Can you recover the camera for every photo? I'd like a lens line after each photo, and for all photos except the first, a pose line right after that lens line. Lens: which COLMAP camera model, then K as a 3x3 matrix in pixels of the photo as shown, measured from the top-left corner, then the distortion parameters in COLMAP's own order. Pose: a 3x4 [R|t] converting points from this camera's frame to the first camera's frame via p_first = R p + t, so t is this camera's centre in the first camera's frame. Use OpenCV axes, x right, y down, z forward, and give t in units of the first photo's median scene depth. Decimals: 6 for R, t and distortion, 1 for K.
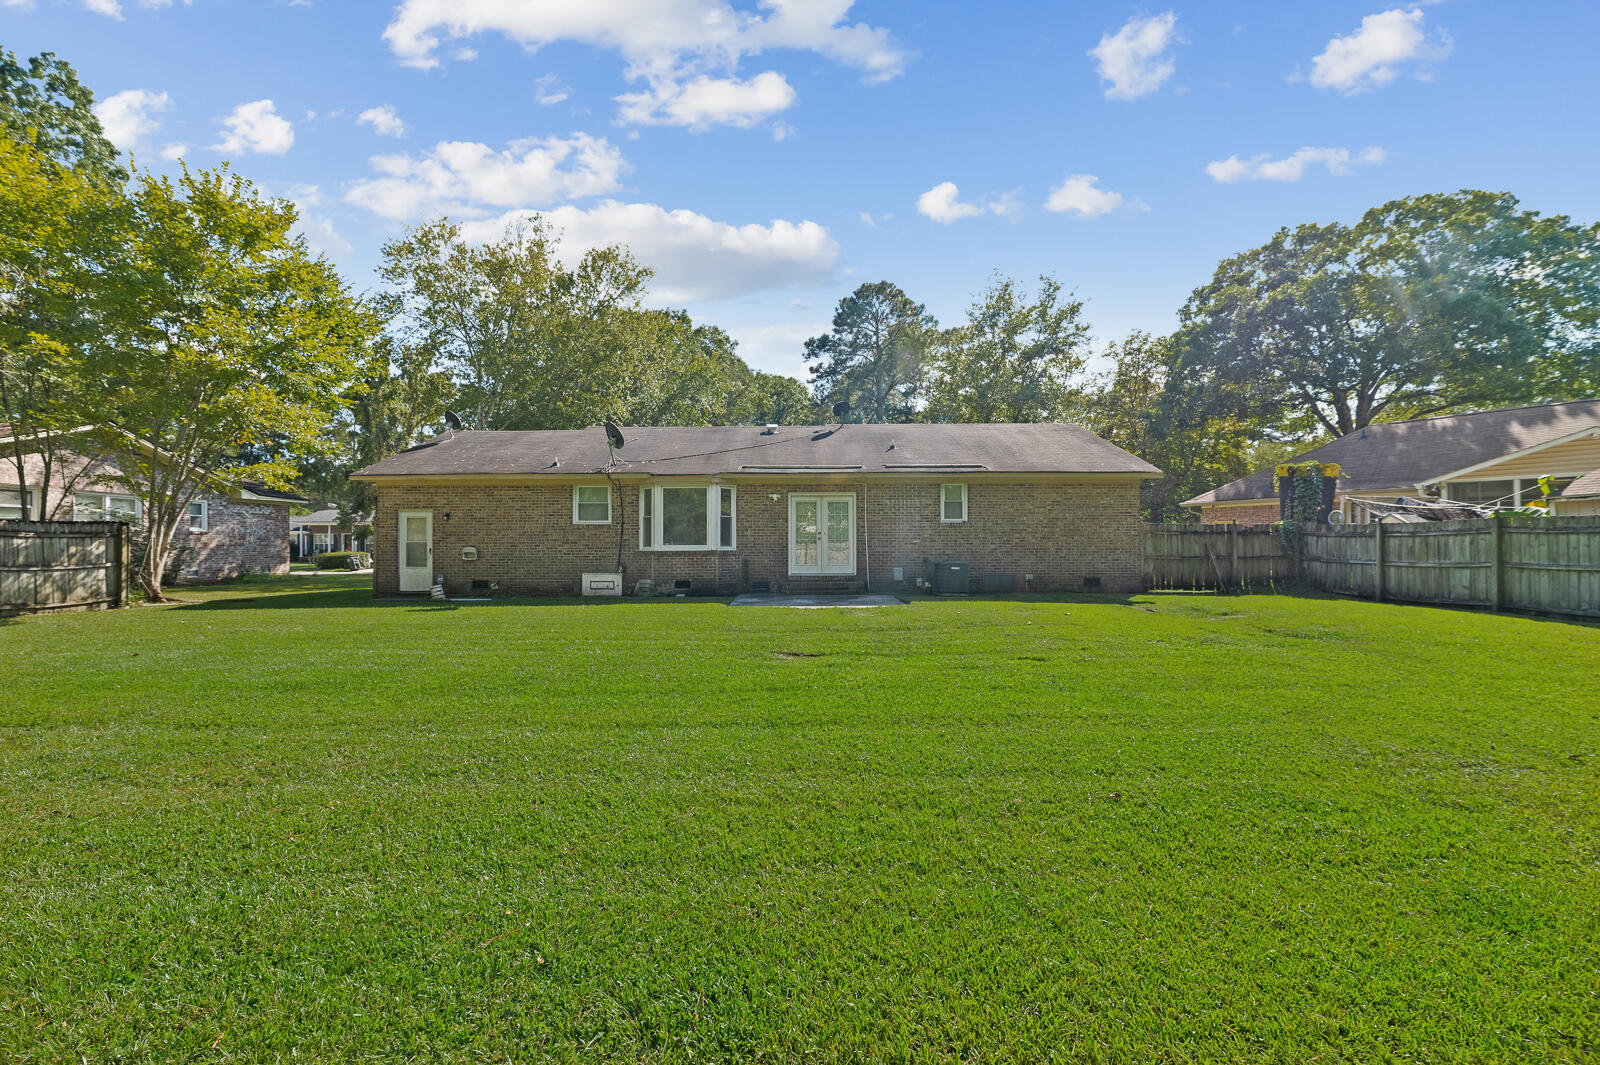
lens RADIAL K [[648.2, 0, 805.3], [0, 648.2, 534.9], [0, 0, 1]] dist [0.007563, -0.003192]
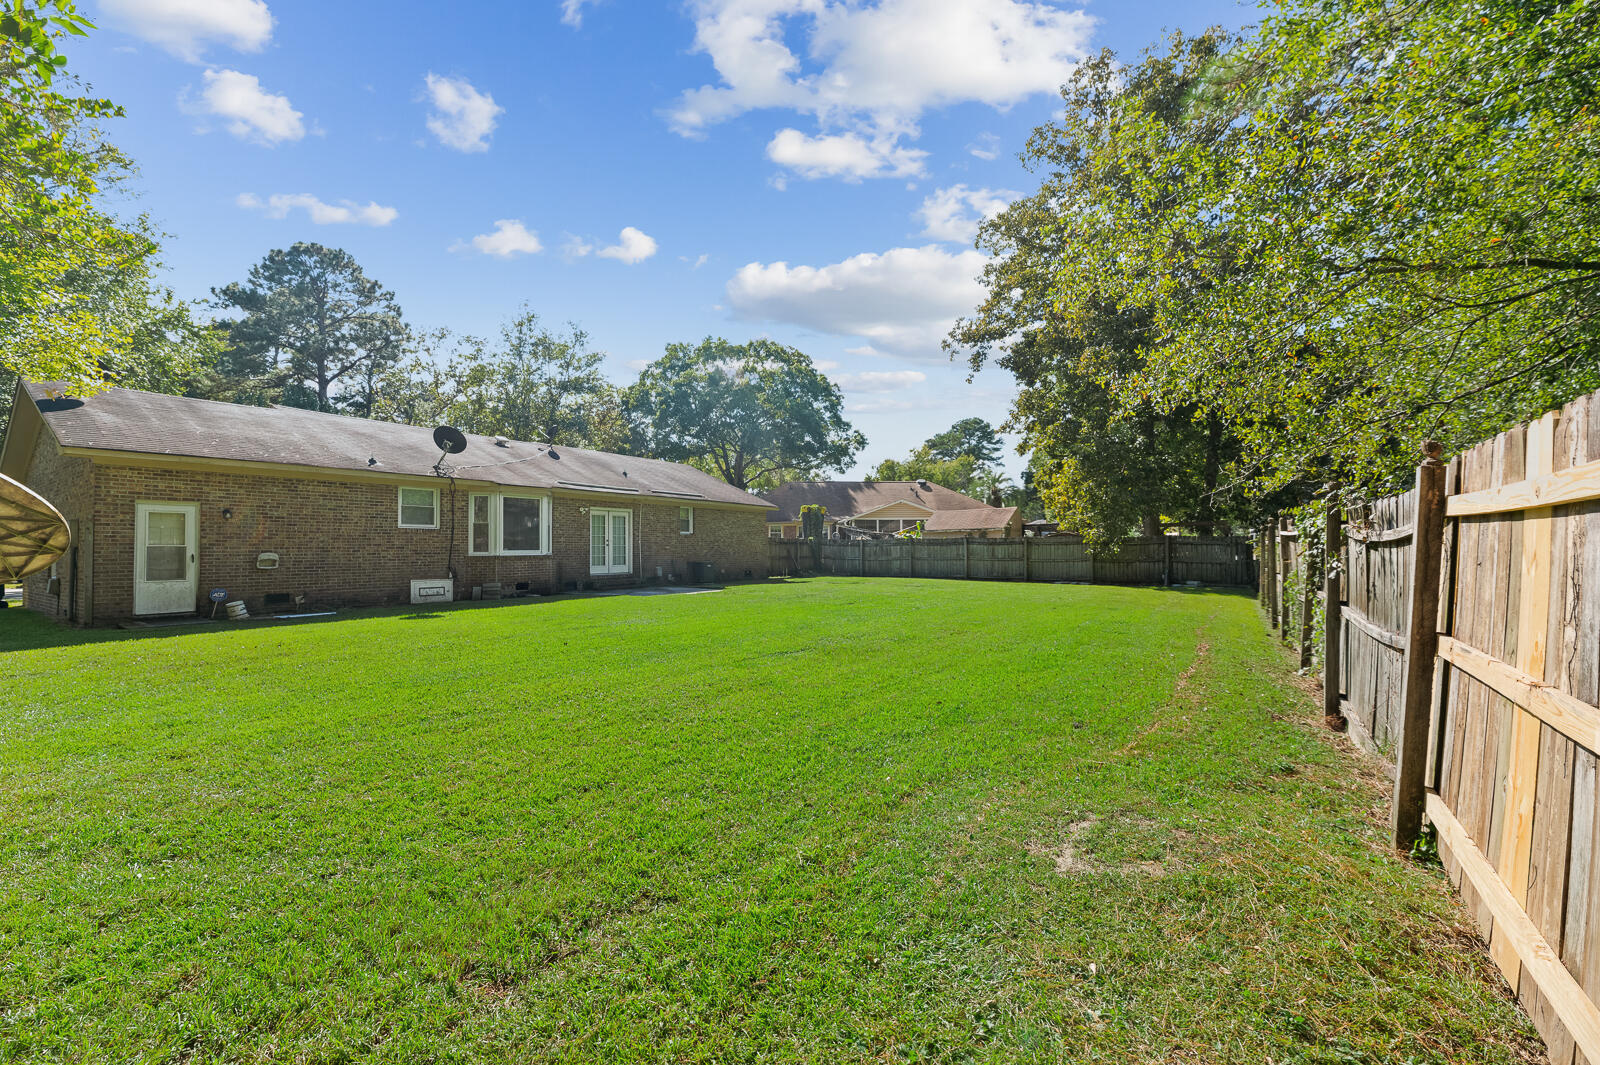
lens RADIAL K [[648.2, 0, 803.0], [0, 648.2, 543.5], [0, 0, 1]] dist [0.007563, -0.003192]
pose [[0.563517, 0.008482, 0.826061, -0.801979], [-0.008658, 0.999953, -0.004361, 0.005076], [-0.826059, -0.004694, 0.563564, -0.007594]]
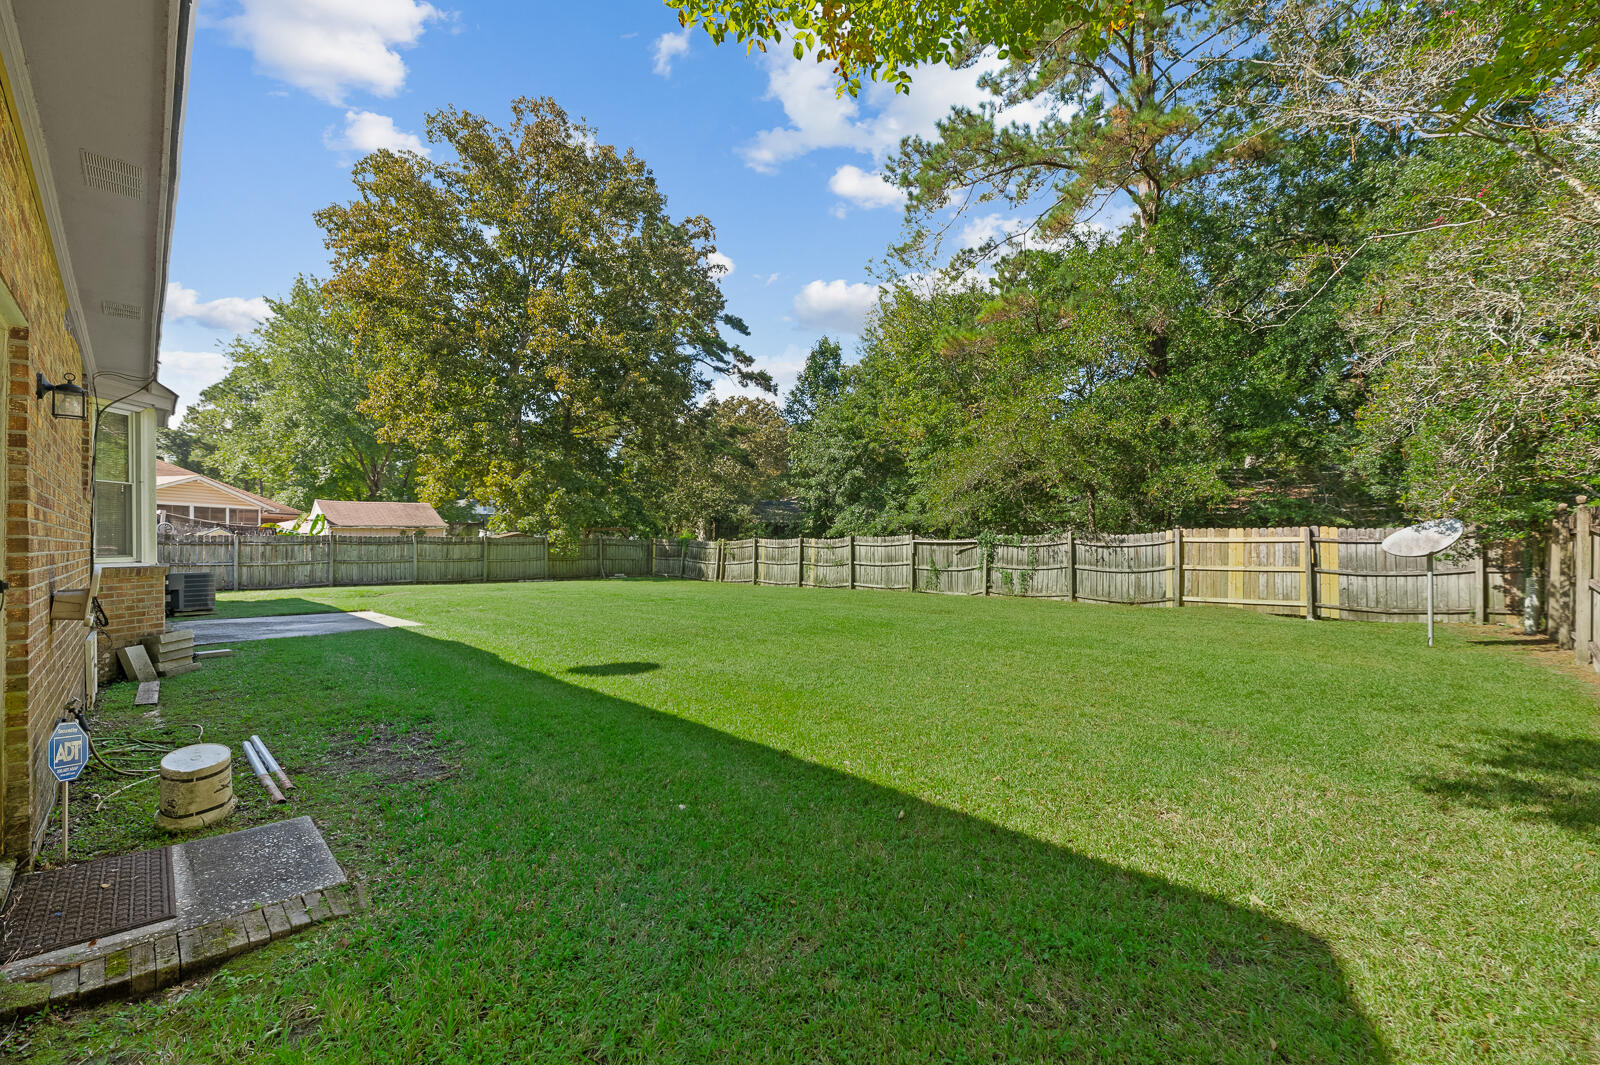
lens RADIAL K [[648.2, 0, 798.9], [0, 648.2, 541.9], [0, 0, 1]] dist [0.007563, -0.003192]
pose [[-0.709112, 0.007013, 0.705061, -0.816242], [-0.005445, 0.999866, -0.015422, 0.008748], [-0.705074, -0.014775, -0.708979, 0.978255]]
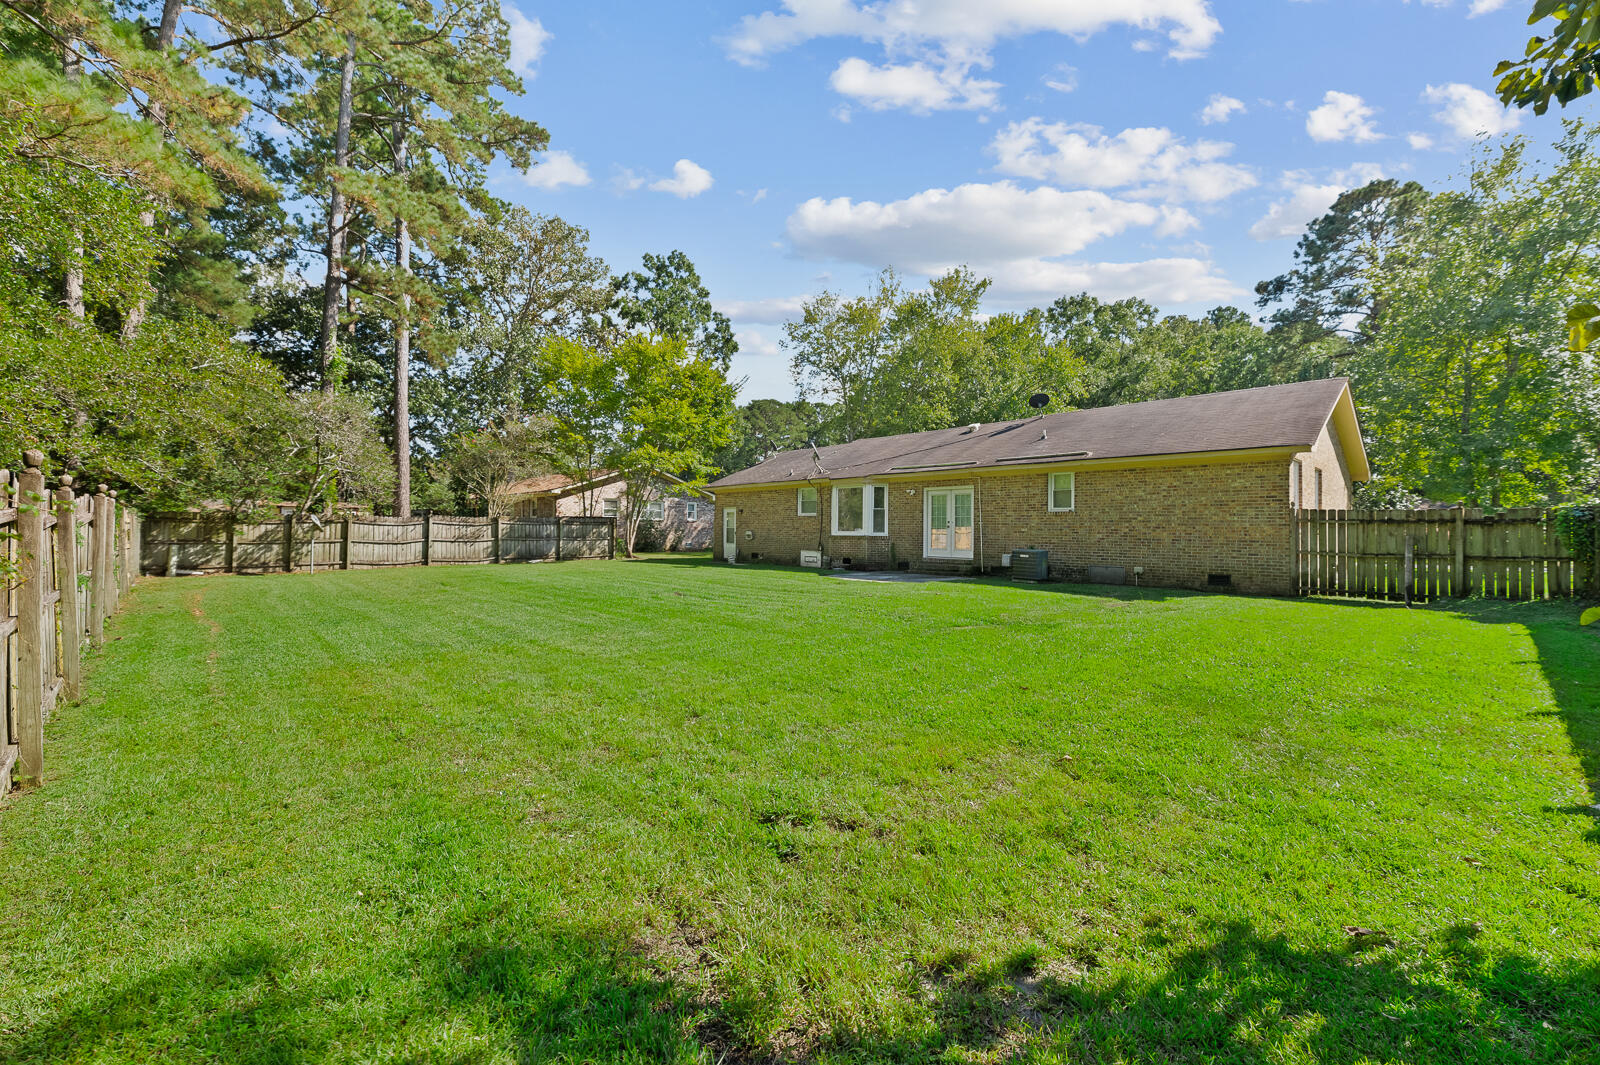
lens RADIAL K [[648.2, 0, 803.5], [0, 648.2, 528.4], [0, 0, 1]] dist [0.007563, -0.003192]
pose [[0.695977, 0.006969, -0.718030, 0.678284], [0.002592, 0.999922, 0.012217, -0.006242], [0.718059, -0.010364, 0.695905, 0.014220]]
